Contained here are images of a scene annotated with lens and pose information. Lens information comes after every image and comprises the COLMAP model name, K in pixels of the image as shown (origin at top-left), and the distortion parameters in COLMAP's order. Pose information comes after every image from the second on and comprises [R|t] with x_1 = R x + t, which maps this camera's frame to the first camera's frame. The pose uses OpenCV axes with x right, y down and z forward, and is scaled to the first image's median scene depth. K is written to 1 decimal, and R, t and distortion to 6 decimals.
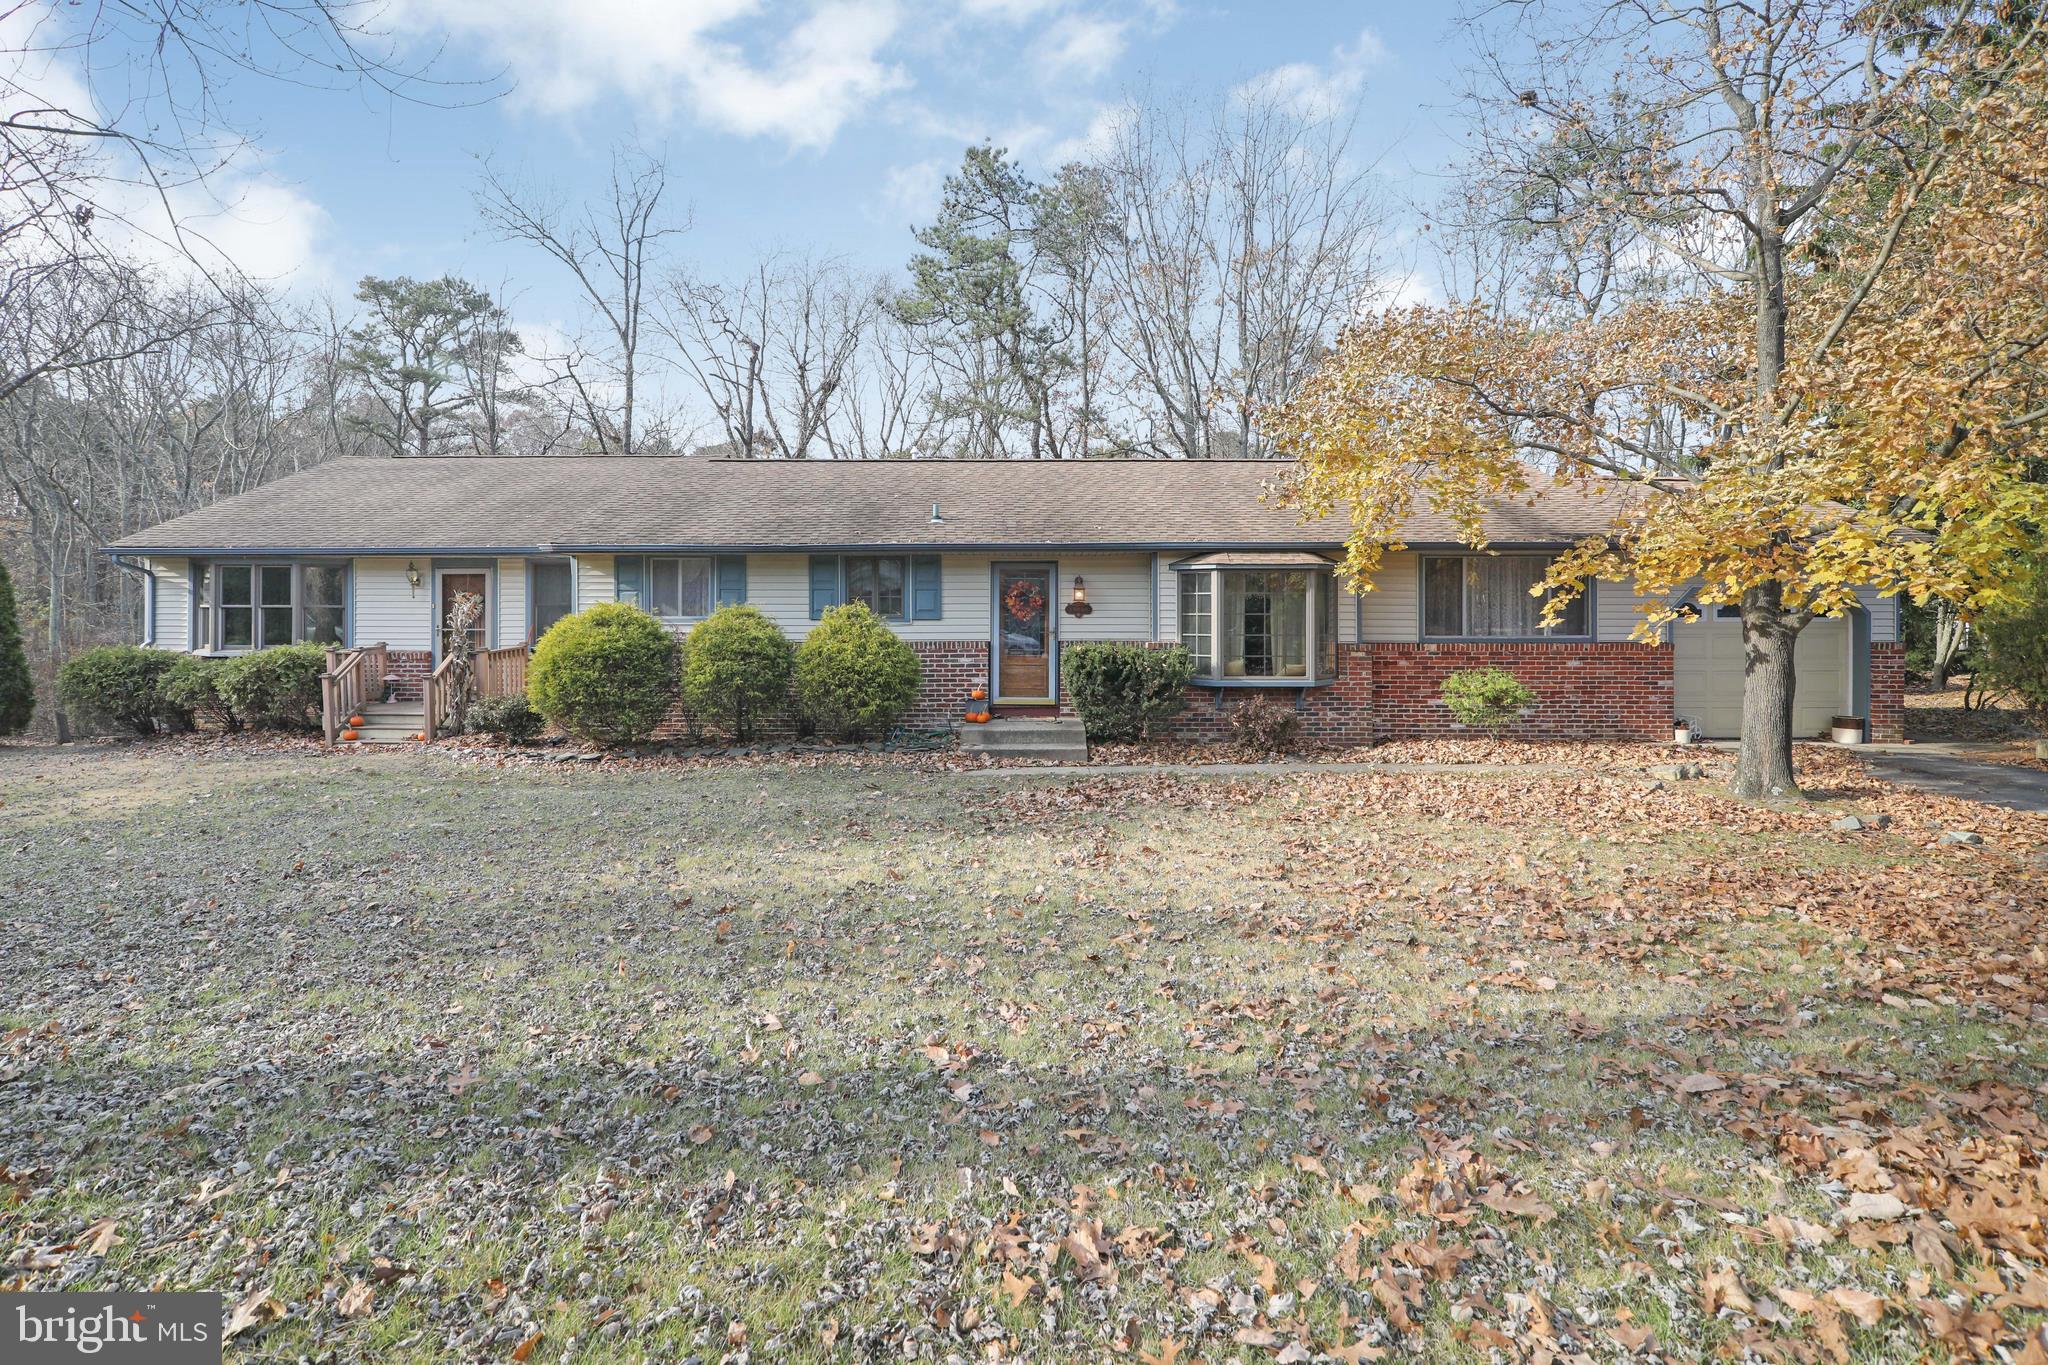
lens RADIAL K [[918.9, 0, 1018.4], [0, 918.9, 630.8], [0, 0, 1]] dist [-0.001415, -0.000058]
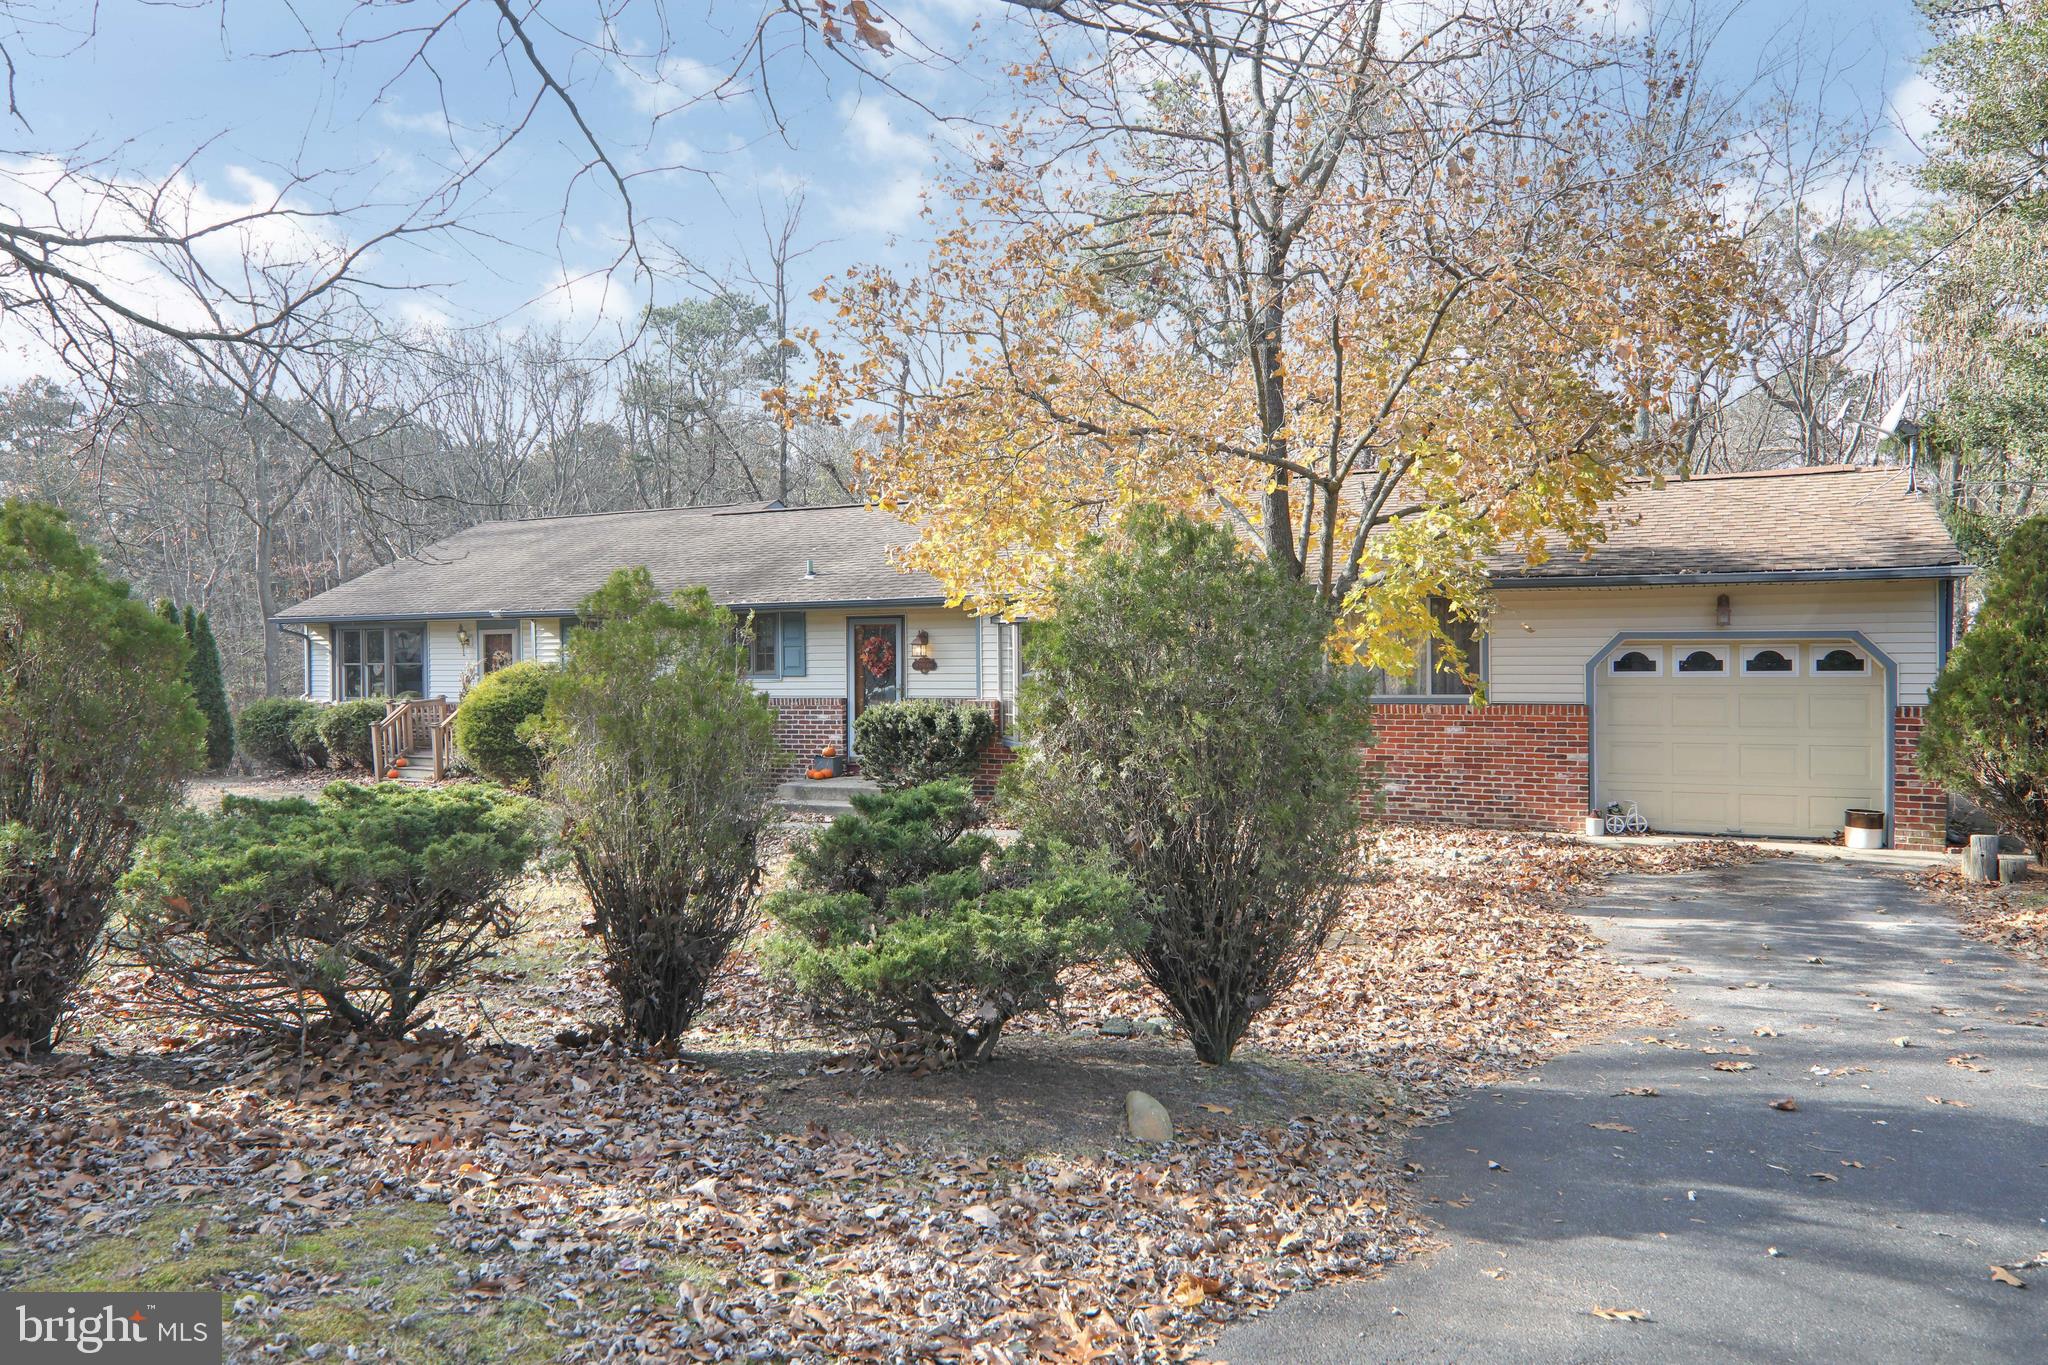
lens RADIAL K [[1300.3, 0, 1026.6], [0, 1300.3, 671.1], [0, 0, 1]] dist [0.008794, 0.000736]
pose [[0.907089, -0.002846, -0.420929, 0.736497], [0.001756, 0.999994, -0.002976, -0.013080], [0.420935, 0.001960, 0.907089, -0.191658]]
